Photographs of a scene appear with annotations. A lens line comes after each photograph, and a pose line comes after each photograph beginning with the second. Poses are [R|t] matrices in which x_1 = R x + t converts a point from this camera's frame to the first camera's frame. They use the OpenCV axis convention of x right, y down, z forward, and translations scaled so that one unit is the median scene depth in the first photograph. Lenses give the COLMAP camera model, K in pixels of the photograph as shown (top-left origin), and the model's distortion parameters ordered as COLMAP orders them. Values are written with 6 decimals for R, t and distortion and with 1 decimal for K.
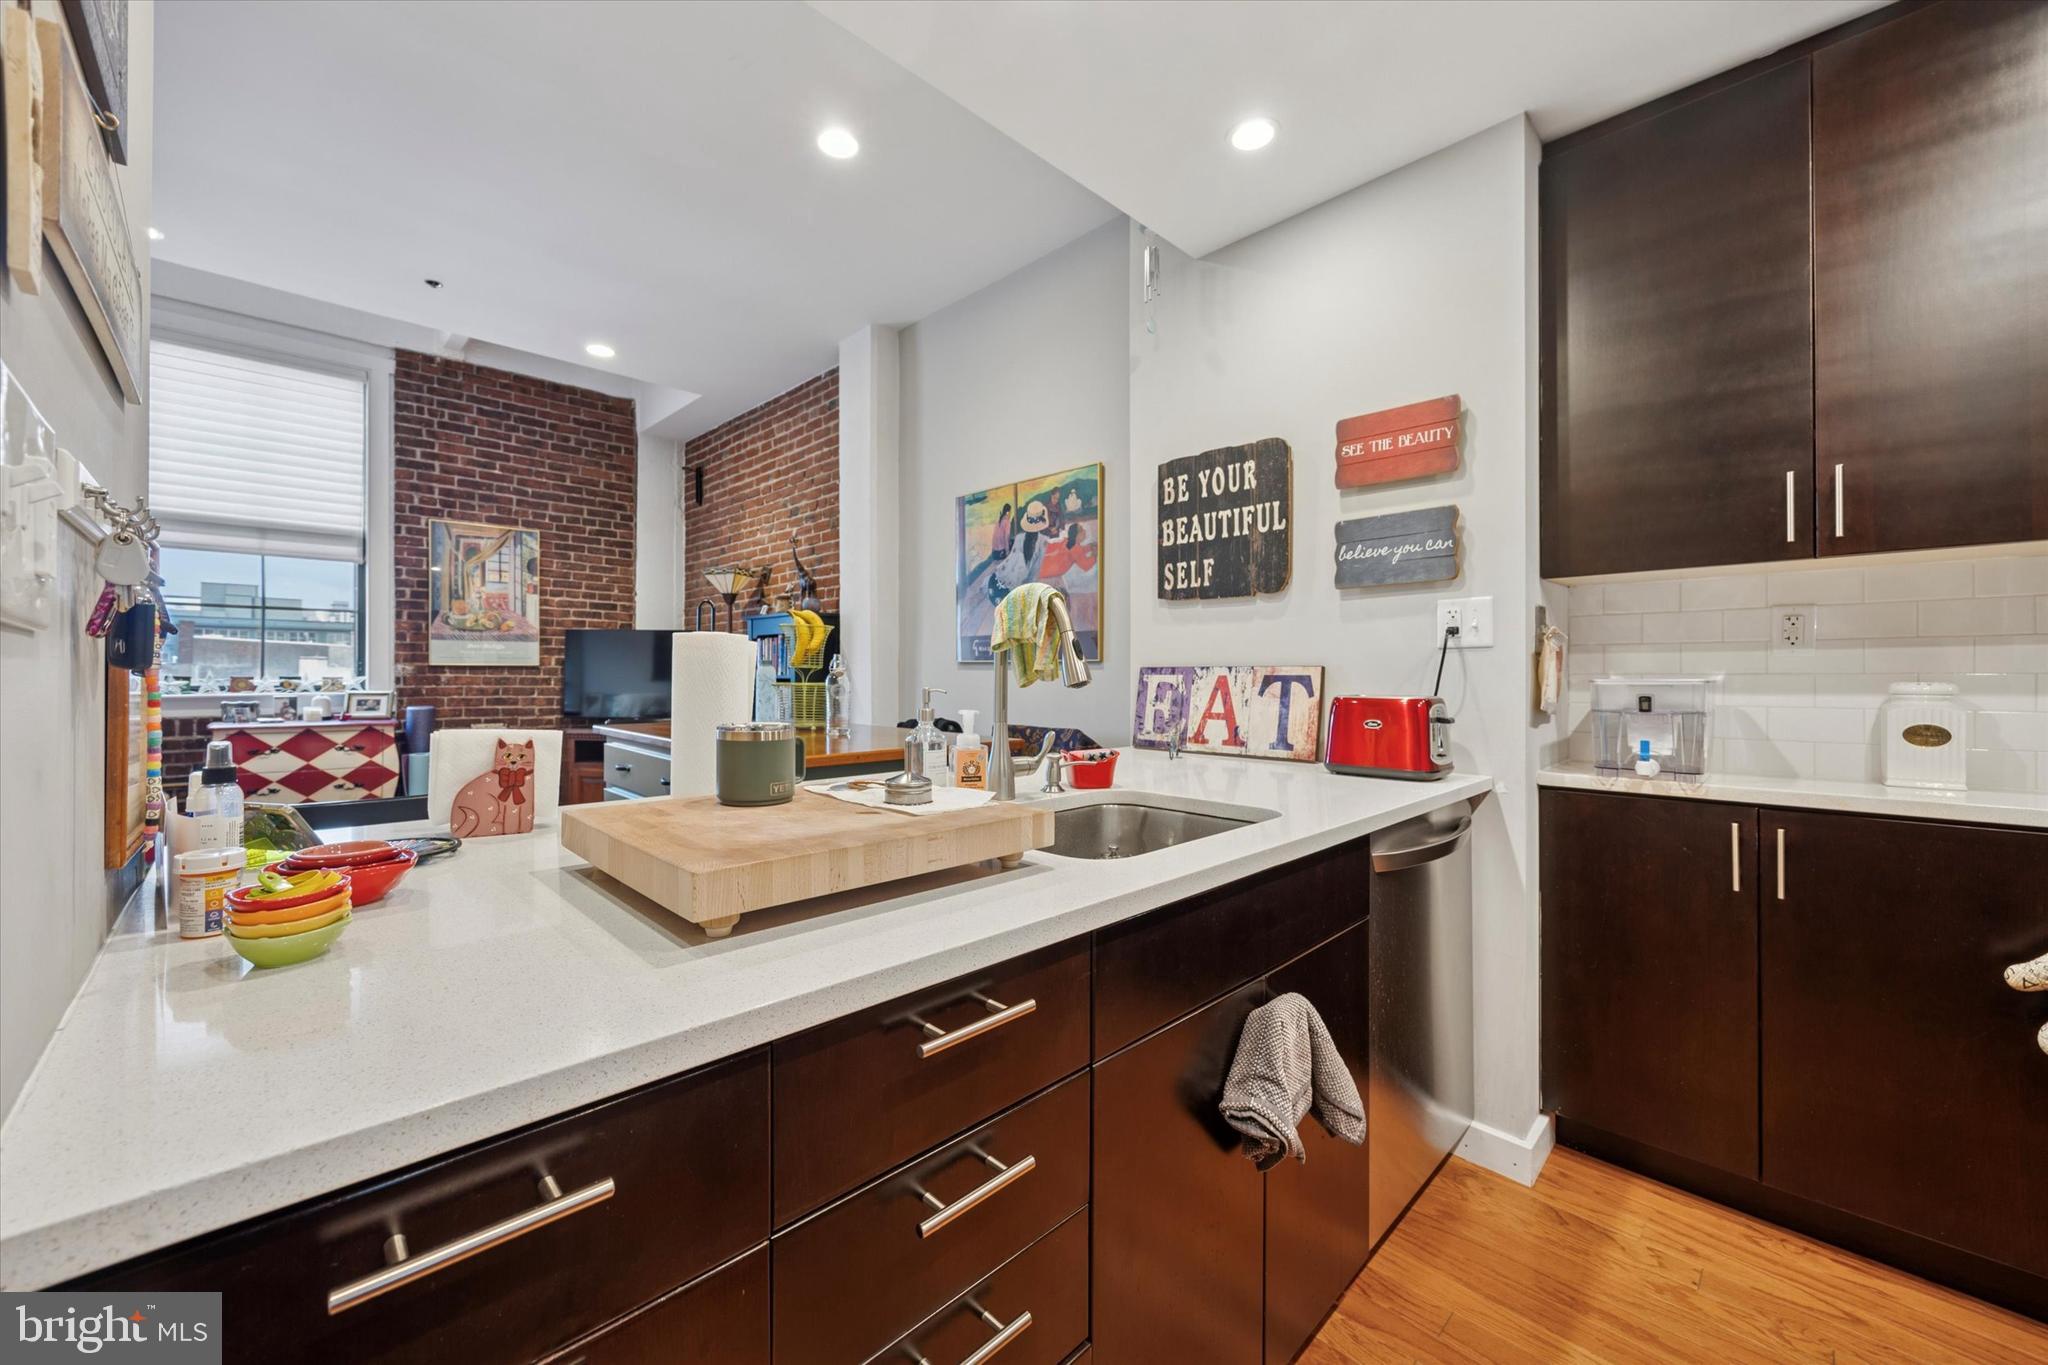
lens RADIAL K [[785.8, 0, 1018.8], [0, 785.8, 673.2], [0, 0, 1]] dist [-0.001204, -0.000597]
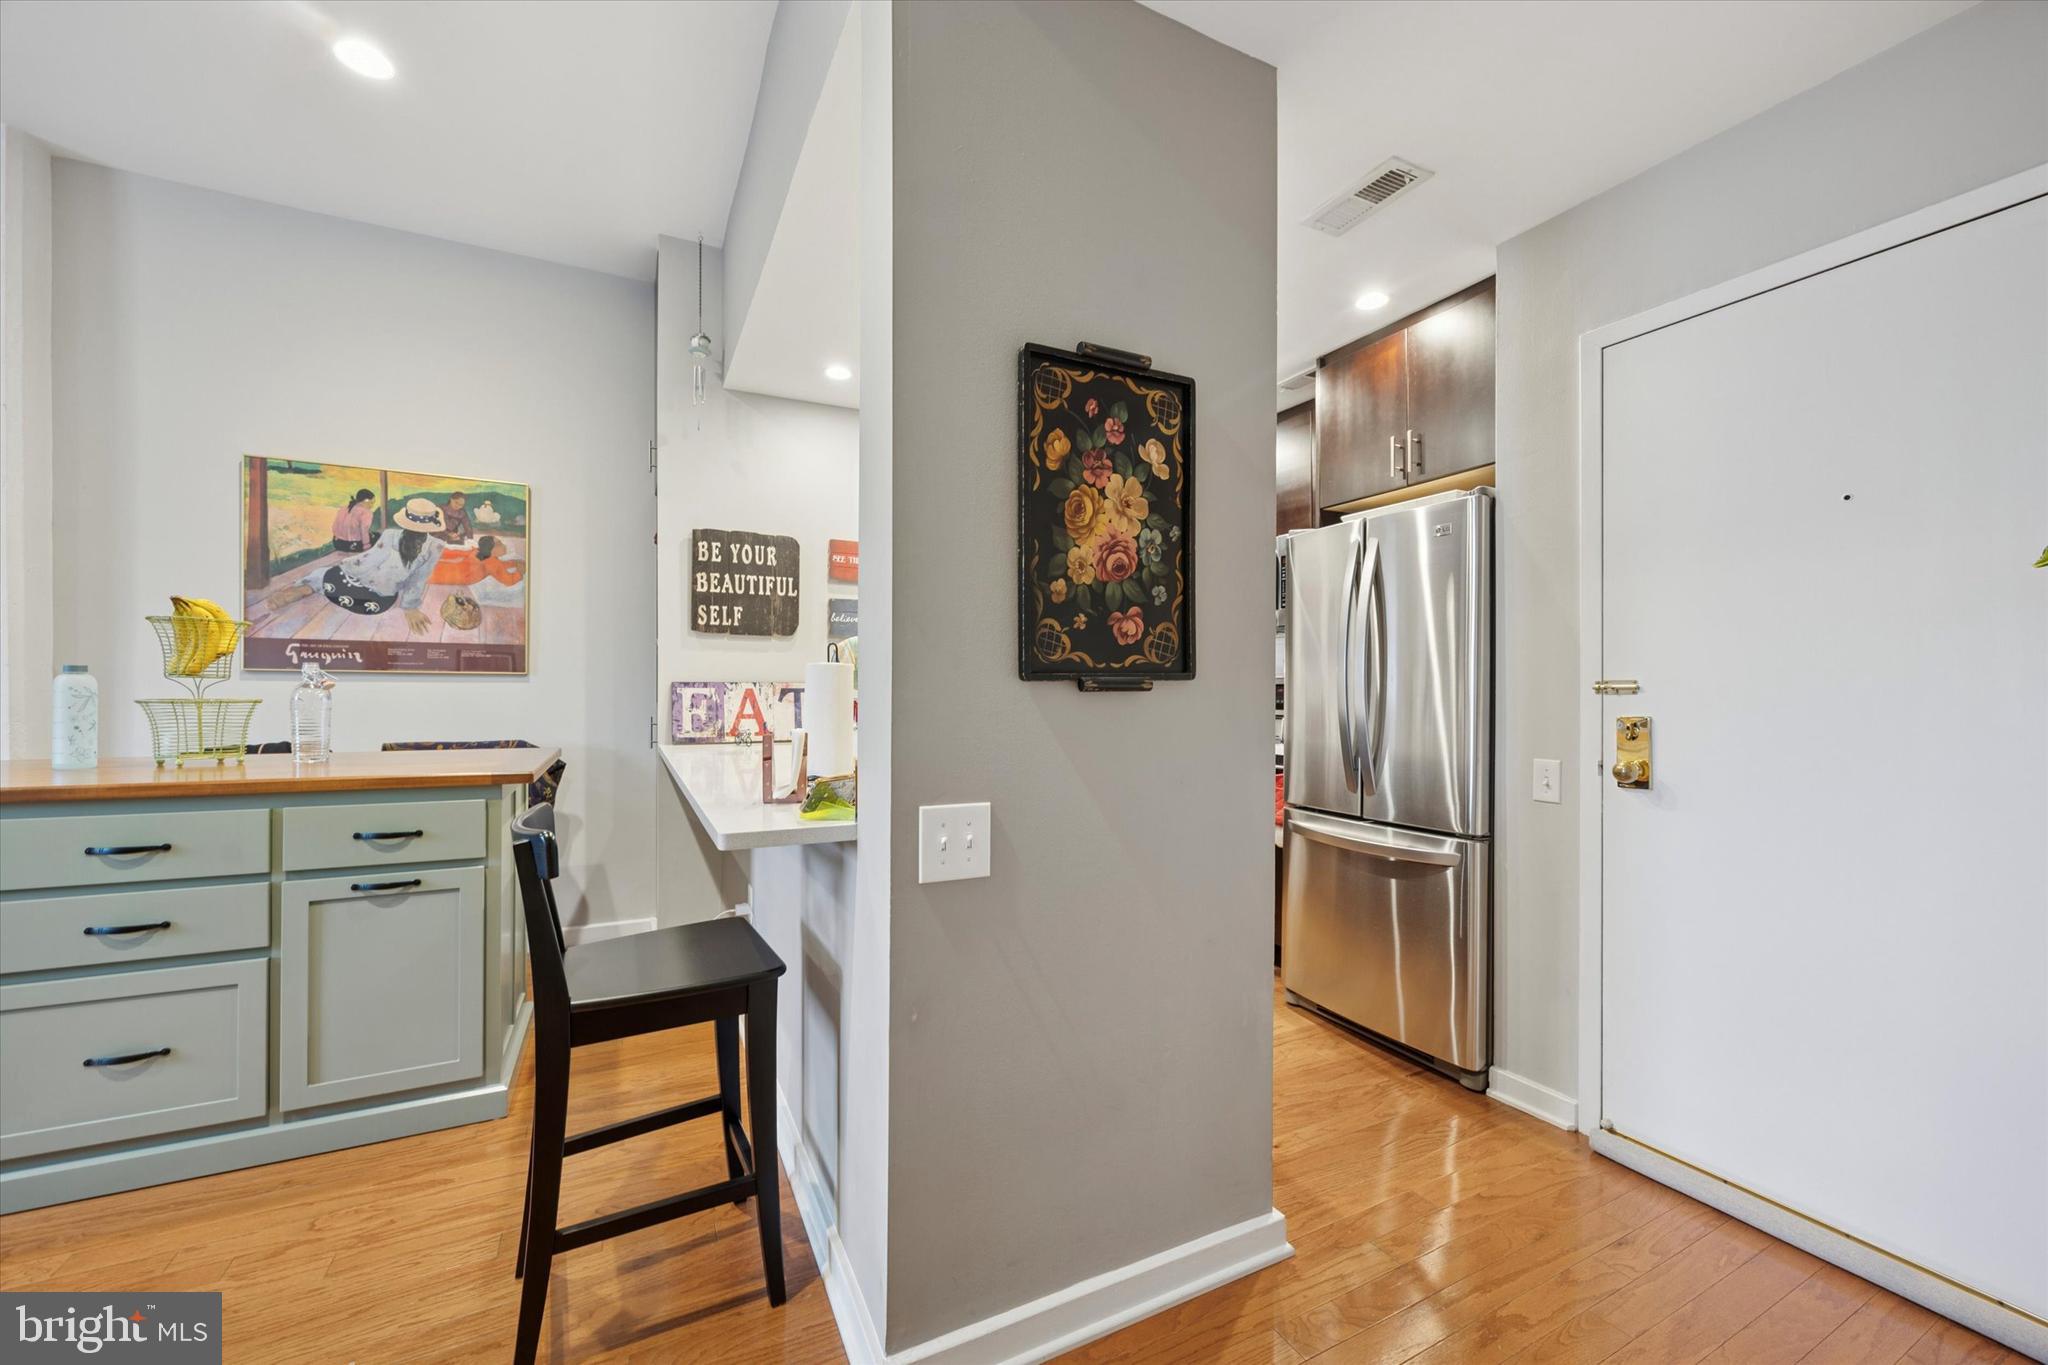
lens RADIAL K [[785.8, 0, 999.3], [0, 785.8, 691.4], [0, 0, 1]] dist [-0.001204, -0.000597]
pose [[0.301783, -0.006175, 0.953357, -0.939089], [-0.004091, 0.999961, 0.007772, -0.004589], [-0.953368, -0.006246, 0.301746, 0.111127]]
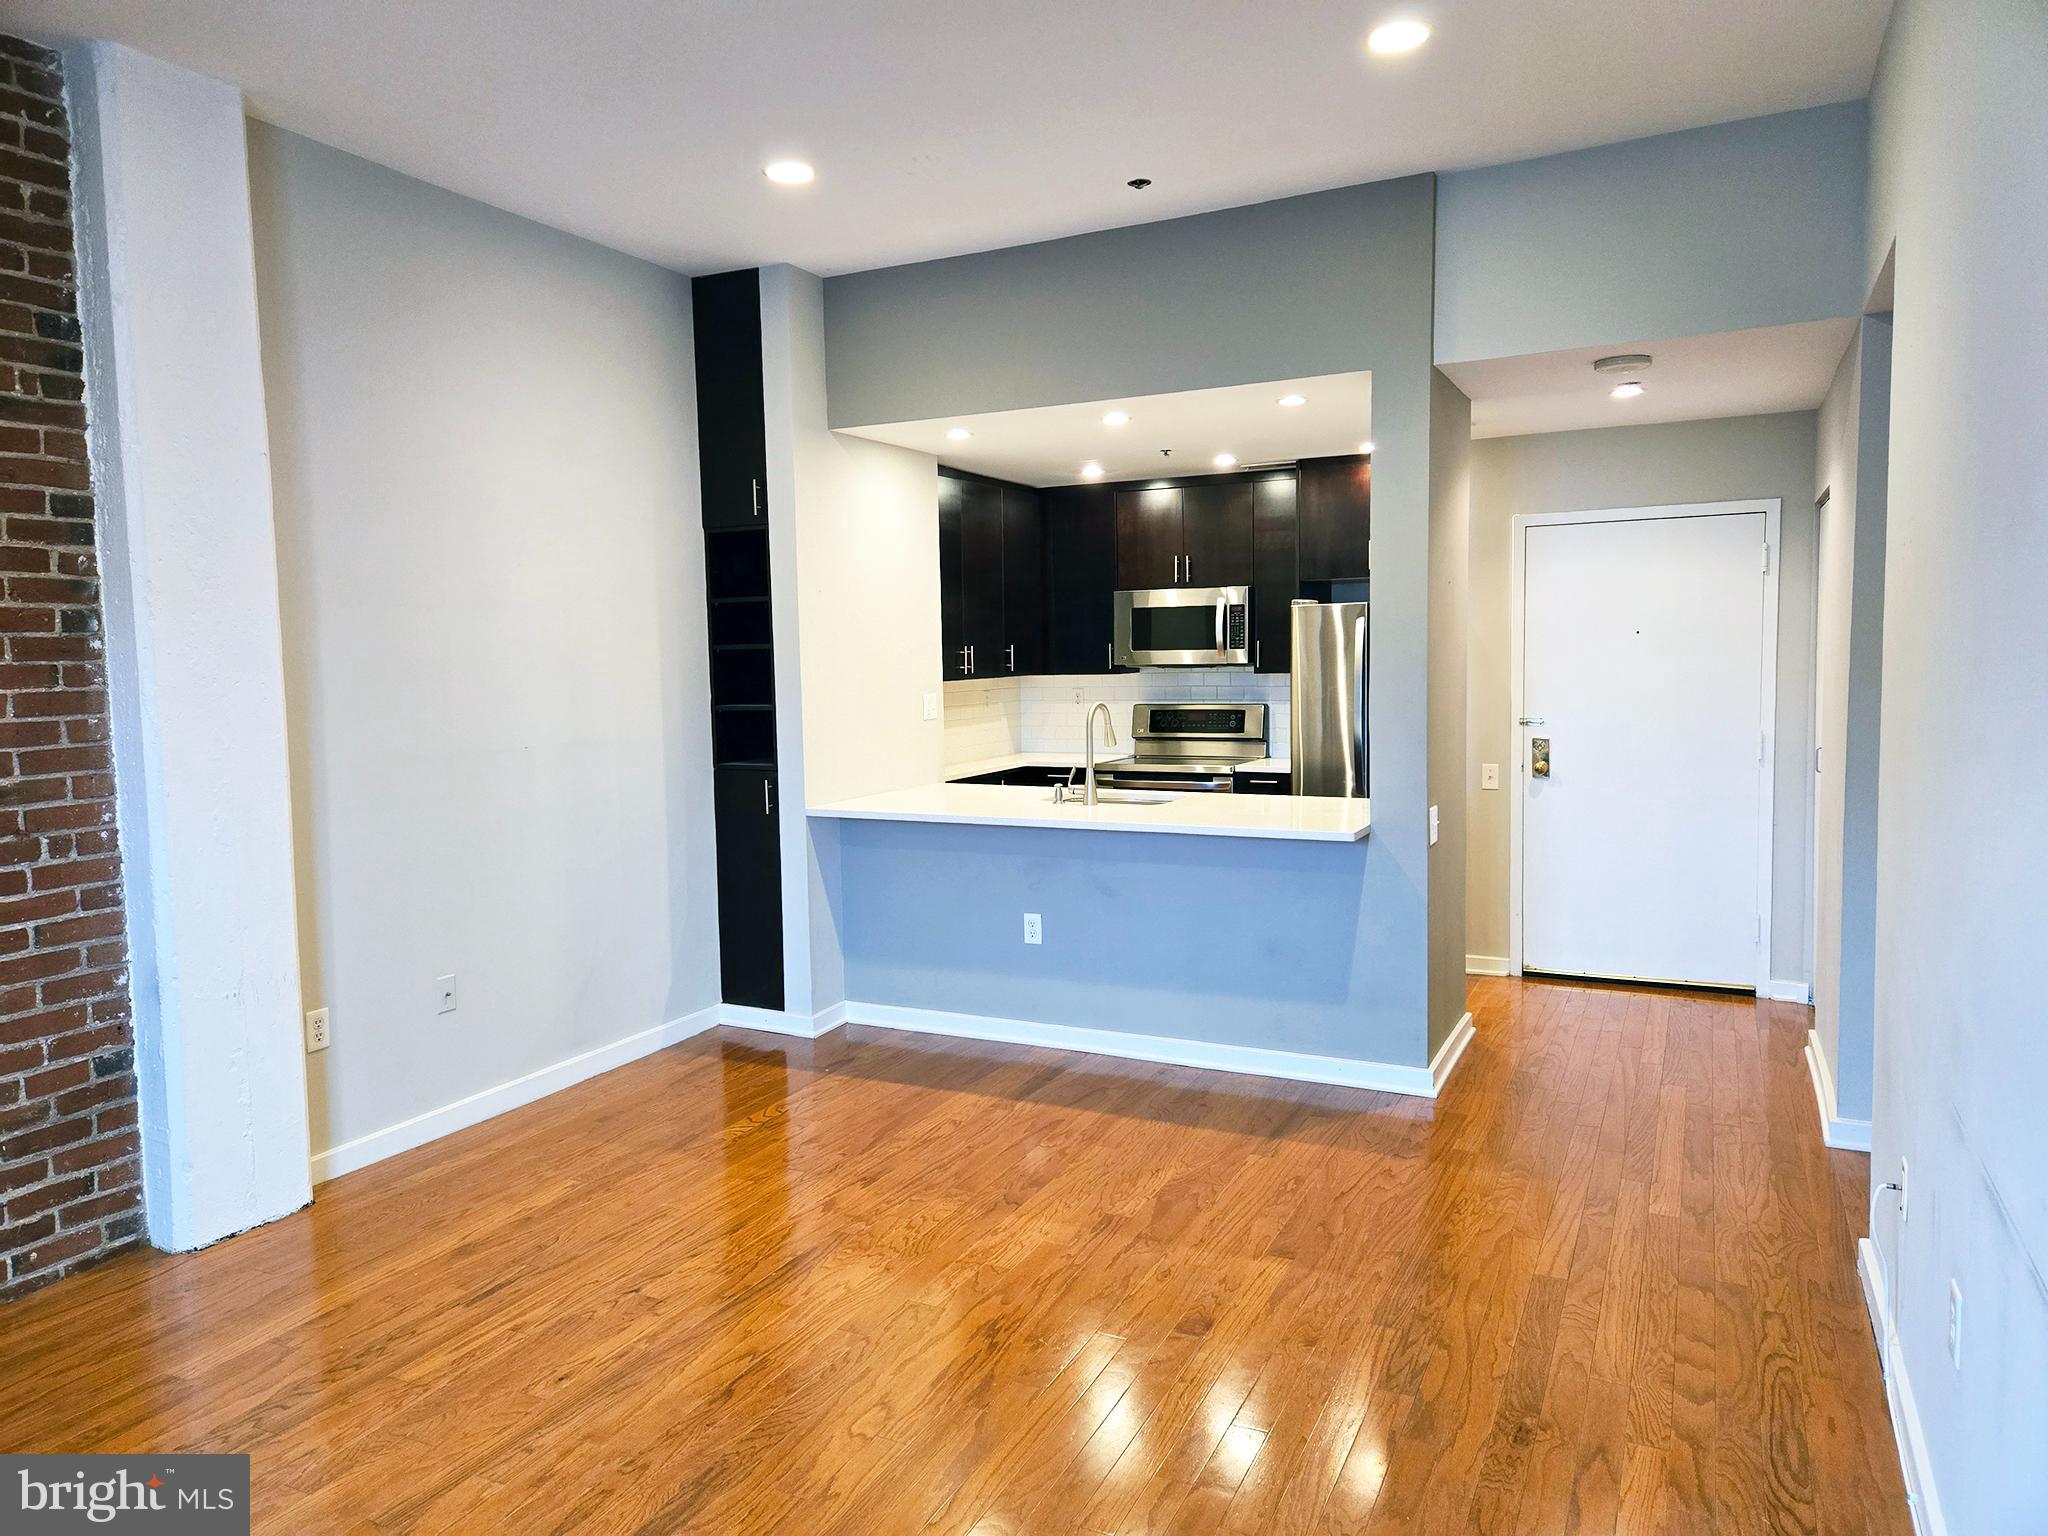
lens RADIAL K [[1371.0, 0, 1018.8], [0, 1371.0, 753.7], [0, 0, 1]] dist [0.041207, -0.033388]
pose [[-0.334837, -0.069535, 0.939707, -2.052221], [0.016992, 0.996666, 0.079805, -0.162735], [-0.942123, 0.042689, -0.332539, 1.466921]]
